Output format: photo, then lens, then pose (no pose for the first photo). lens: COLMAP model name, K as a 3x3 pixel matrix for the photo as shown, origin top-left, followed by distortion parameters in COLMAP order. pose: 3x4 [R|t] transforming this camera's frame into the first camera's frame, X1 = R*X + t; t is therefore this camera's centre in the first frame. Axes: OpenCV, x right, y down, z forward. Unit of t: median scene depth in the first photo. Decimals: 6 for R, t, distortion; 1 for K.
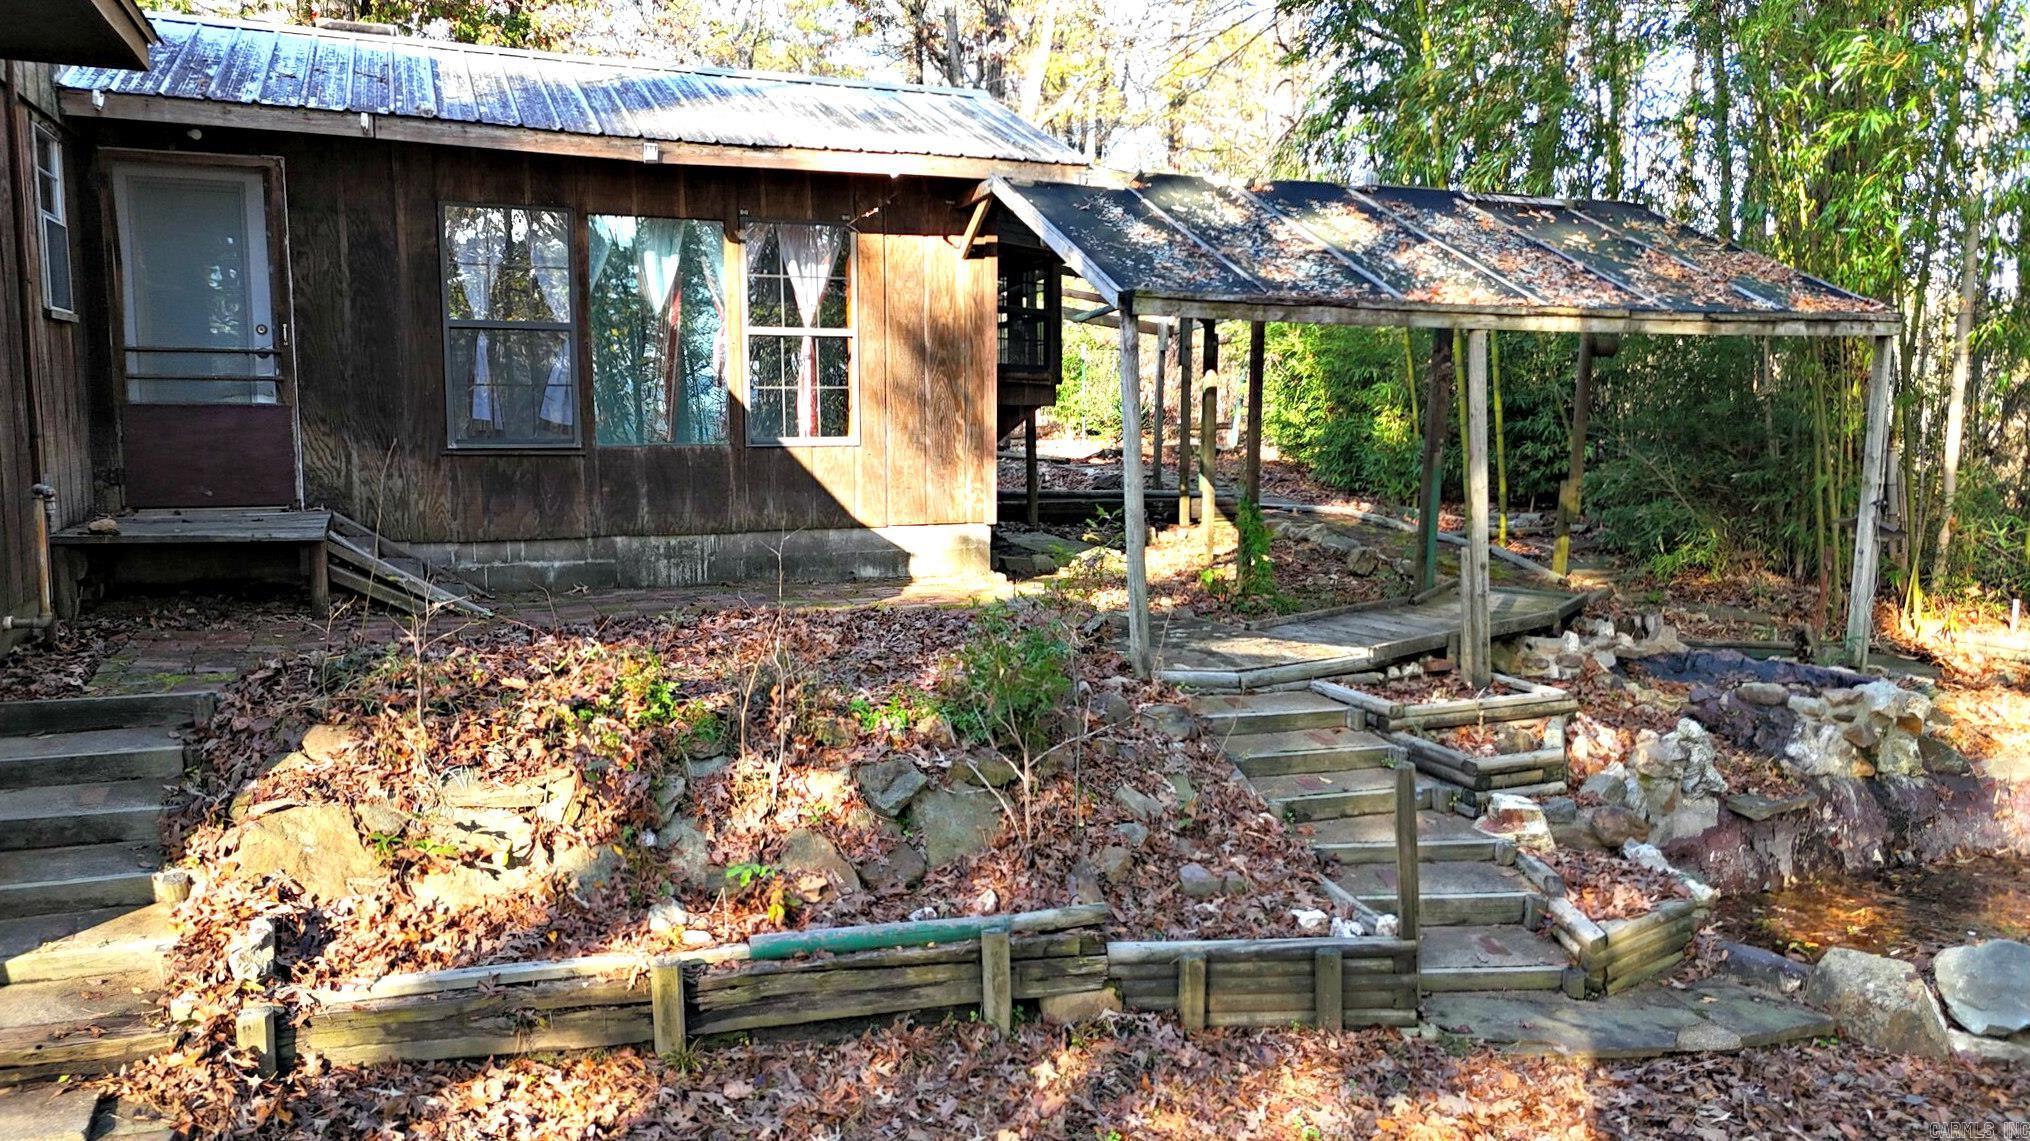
lens RADIAL K [[1473.8, 0, 1021.6], [0, 1473.8, 580.8], [0, 0, 1]] dist [0.079424, -0.087498]
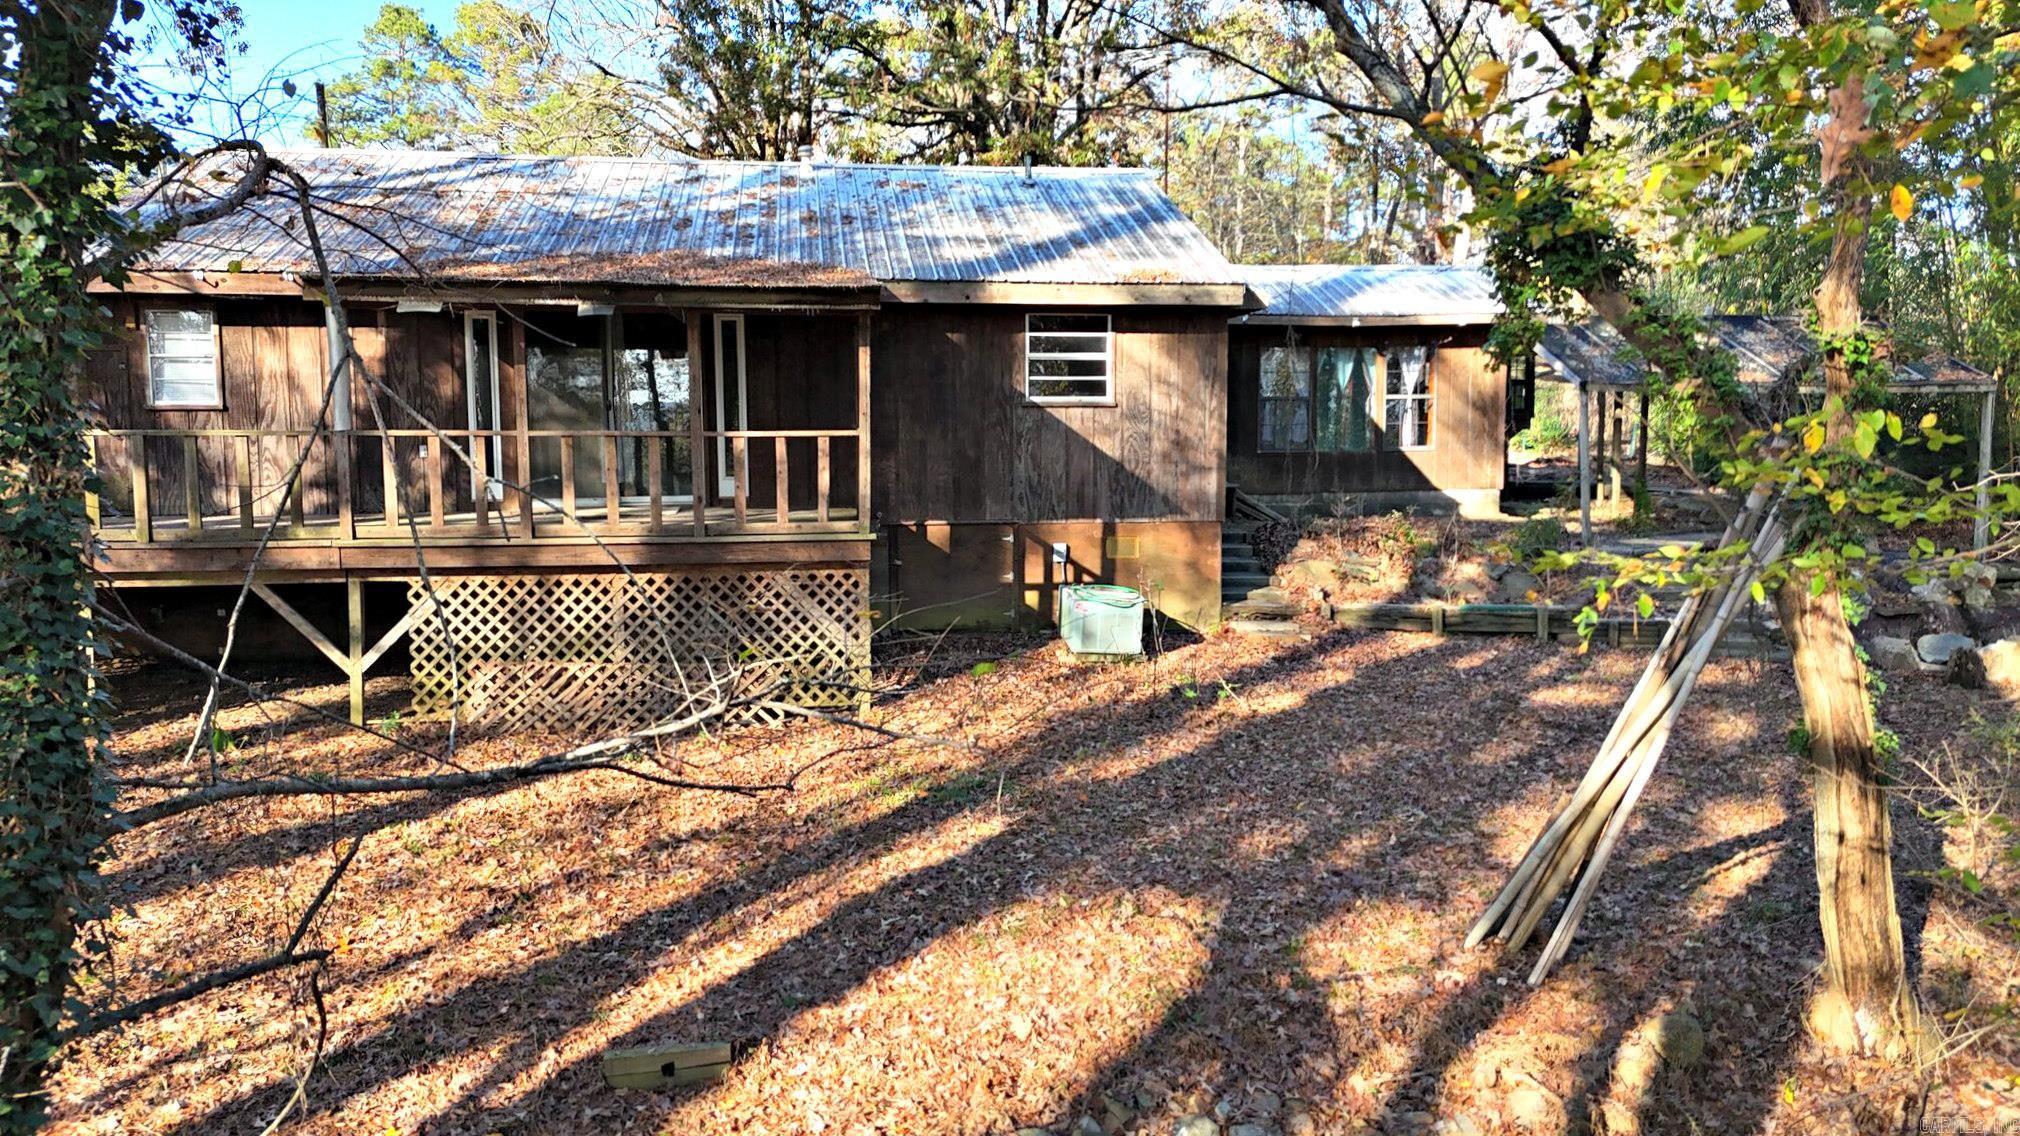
lens RADIAL K [[1466.5, 0, 1016.6], [0, 1466.5, 578.3], [0, 0, 1]] dist [0.079424, -0.087498]
pose [[0.969468, 0.015481, -0.244729, -0.174972], [-0.020145, 0.999660, -0.016569, 0.138015], [0.244389, 0.020993, 0.969450, -1.186763]]
